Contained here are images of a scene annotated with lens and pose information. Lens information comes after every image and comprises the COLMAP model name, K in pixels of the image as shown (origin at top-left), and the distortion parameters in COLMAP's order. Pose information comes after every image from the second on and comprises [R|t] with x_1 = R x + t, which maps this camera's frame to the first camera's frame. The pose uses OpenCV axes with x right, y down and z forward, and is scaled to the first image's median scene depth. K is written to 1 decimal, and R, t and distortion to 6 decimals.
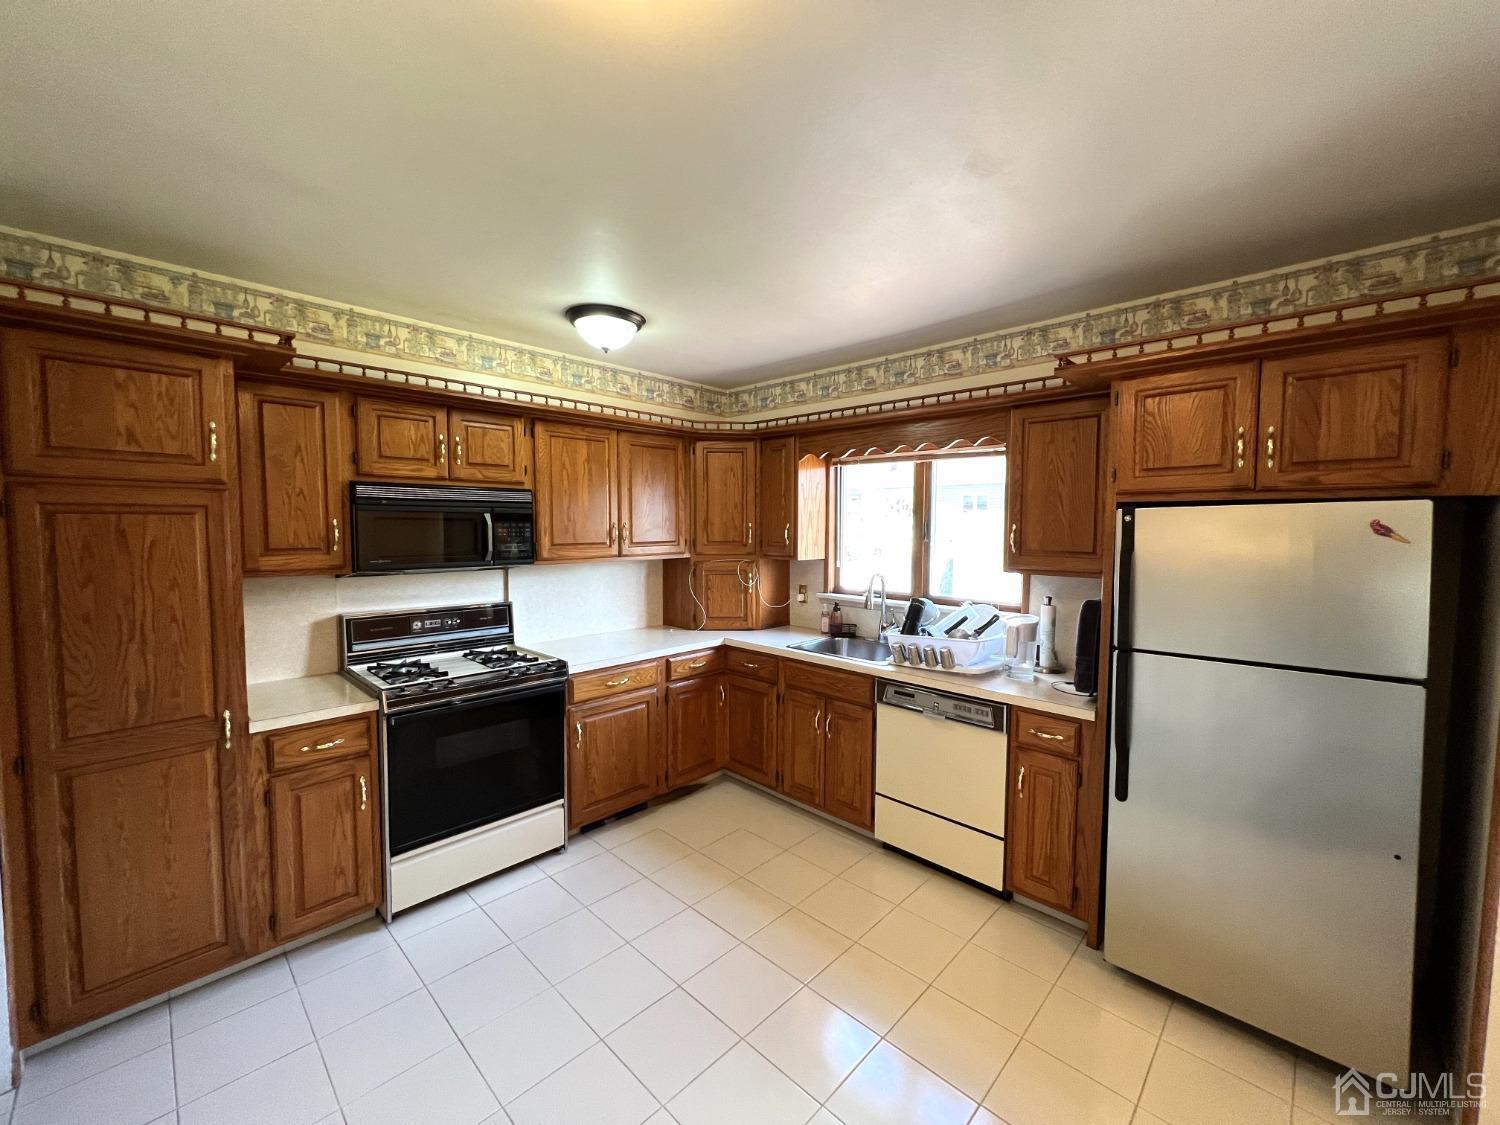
lens RADIAL K [[600.9, 0, 765.6], [0, 600.9, 563.8], [0, 0, 1]] dist [-0.004340, 0.001674]
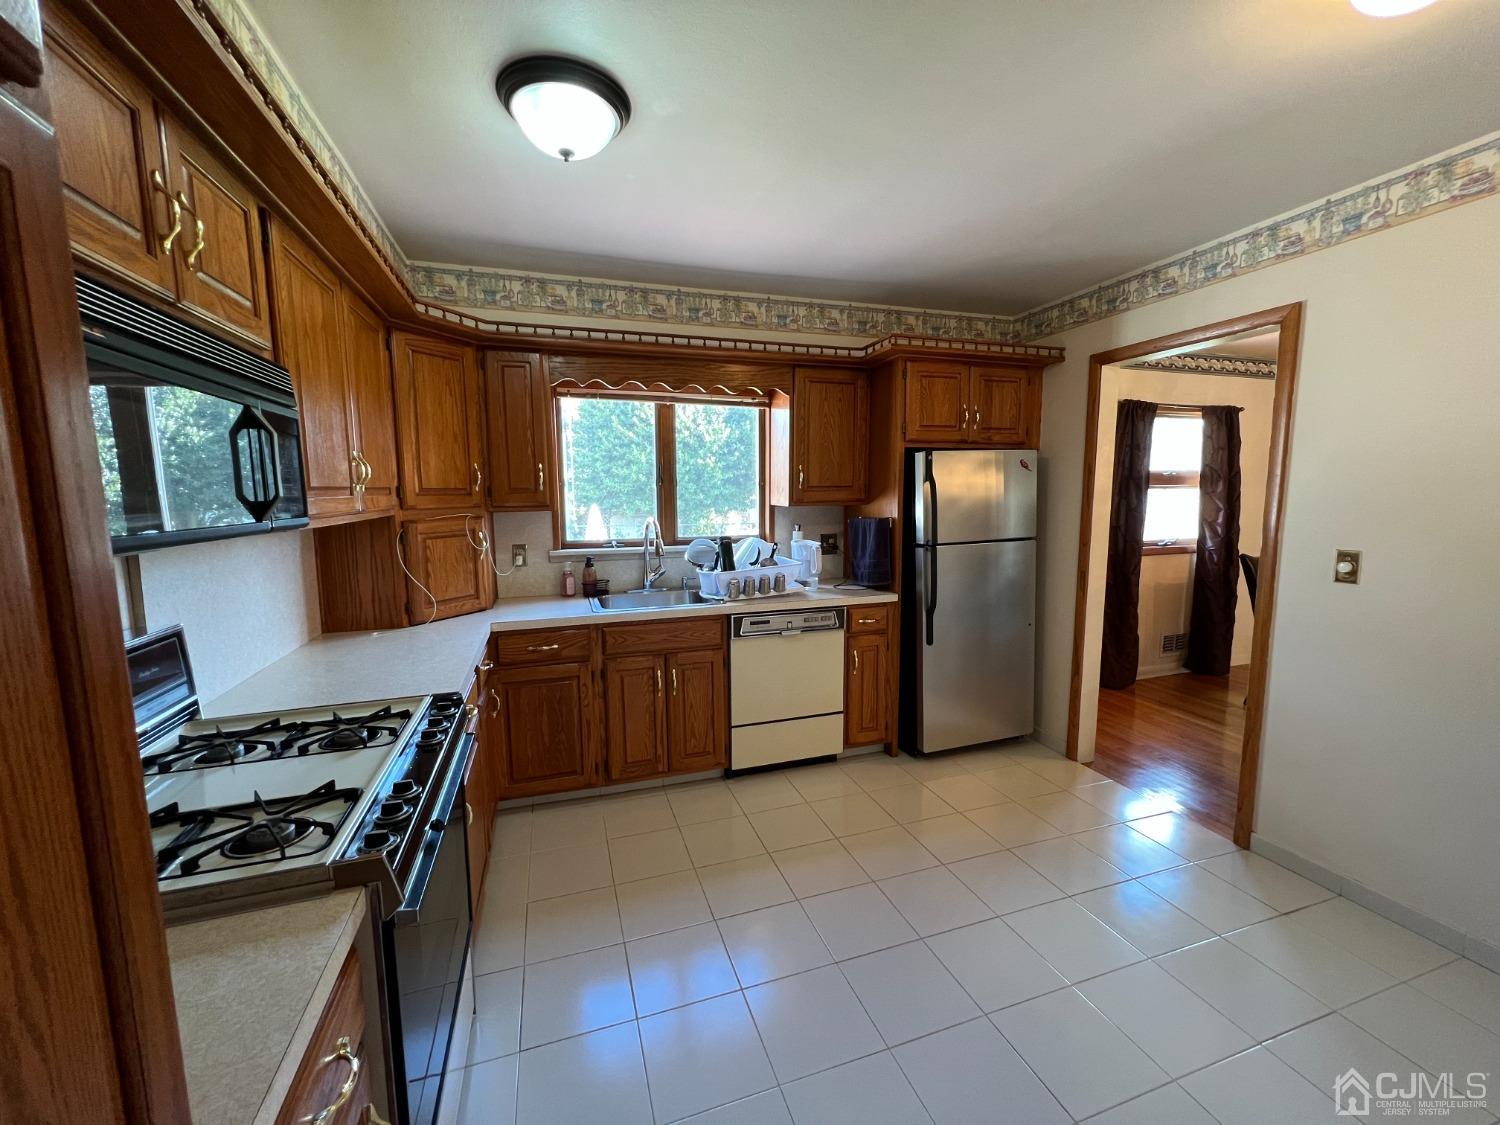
lens RADIAL K [[600.9, 0, 758.1], [0, 600.9, 559.7], [0, 0, 1]] dist [-0.004340, 0.001674]
pose [[0.472899, -0.116121, 0.873431, -0.664255], [0.069528, 0.993105, 0.094387, 0.003824], [-0.878369, 0.016092, 0.477712, 0.470158]]
